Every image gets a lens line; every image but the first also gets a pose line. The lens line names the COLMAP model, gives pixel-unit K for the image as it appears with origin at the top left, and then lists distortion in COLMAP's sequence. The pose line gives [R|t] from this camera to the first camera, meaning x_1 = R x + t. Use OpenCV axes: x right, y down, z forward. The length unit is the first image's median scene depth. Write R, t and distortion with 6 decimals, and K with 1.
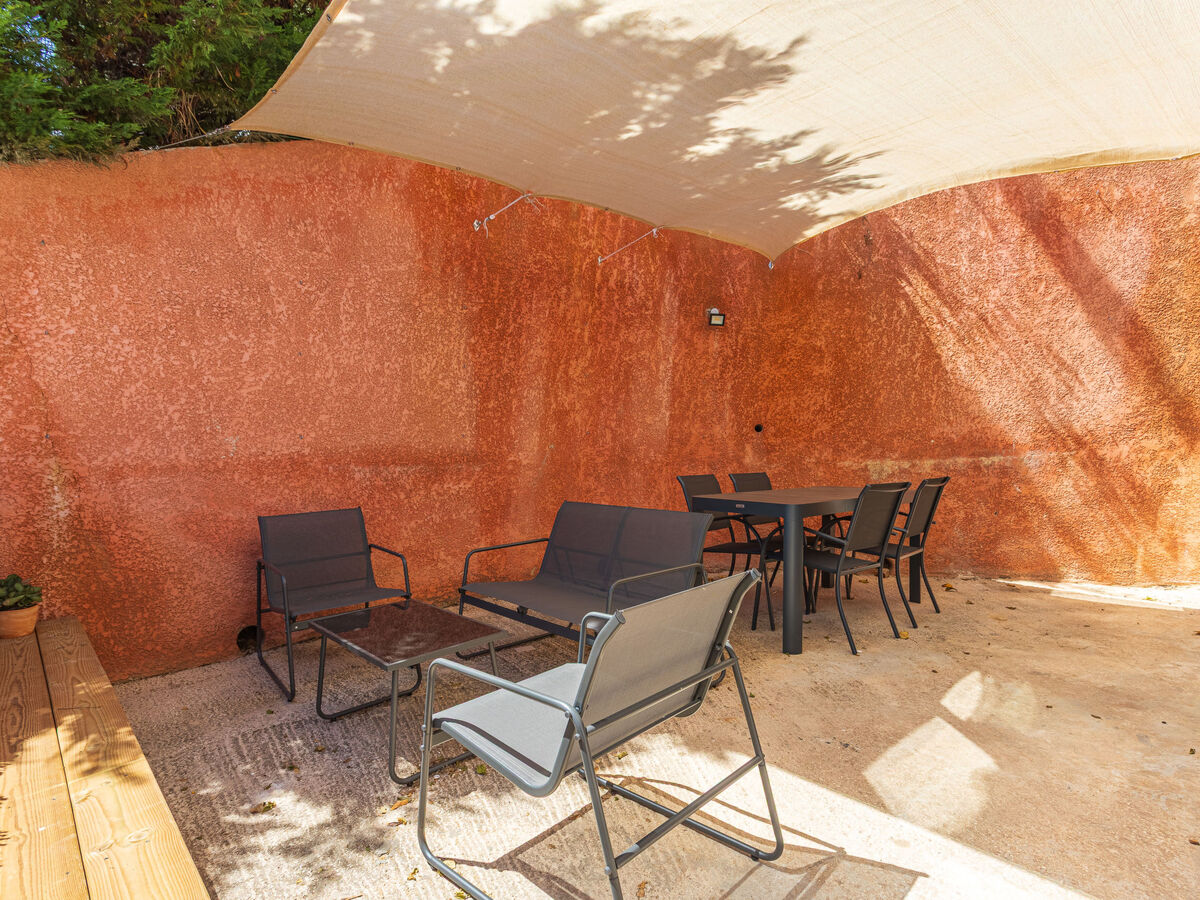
lens RADIAL K [[642.9, 0, 603.4], [0, 642.9, 451.1], [0, 0, 1]] dist [0.000923, 0.001929]
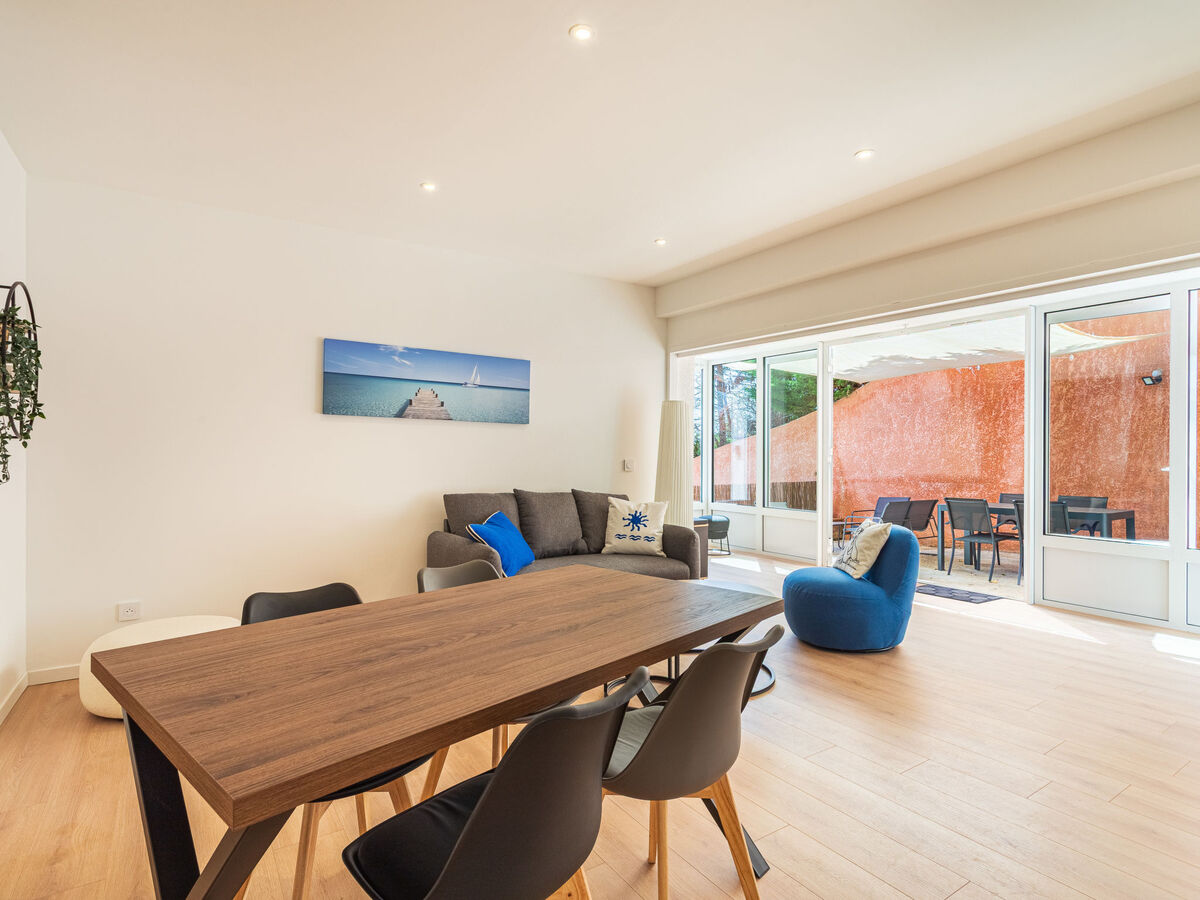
lens RADIAL K [[642.9, 0, 603.4], [0, 642.9, 451.1], [0, 0, 1]] dist [0.000923, 0.001929]
pose [[-0.167158, -0.014698, -0.985821, 1.866327], [0.002672, 0.999878, -0.015361, -0.050648], [0.985927, -0.005202, -0.167098, 0.144356]]
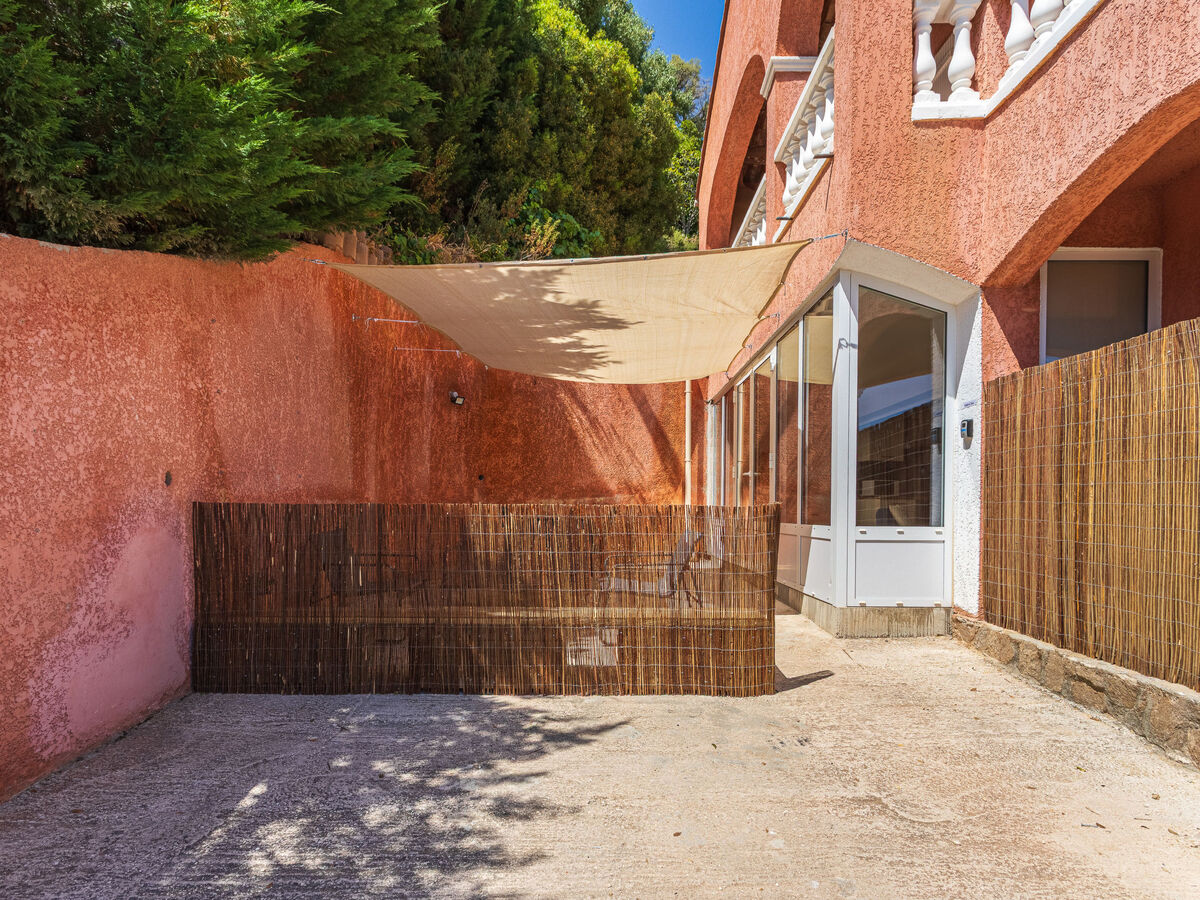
lens RADIAL K [[666.6, 0, 598.1], [0, 666.6, 519.2], [0, 0, 1]] dist [0.000738, 0.000576]
pose [[0.694040, -0.018128, 0.719709, -0.769272], [-0.001335, 0.999649, 0.026466, 0.021411], [-0.719936, -0.019329, 0.693772, -0.287152]]
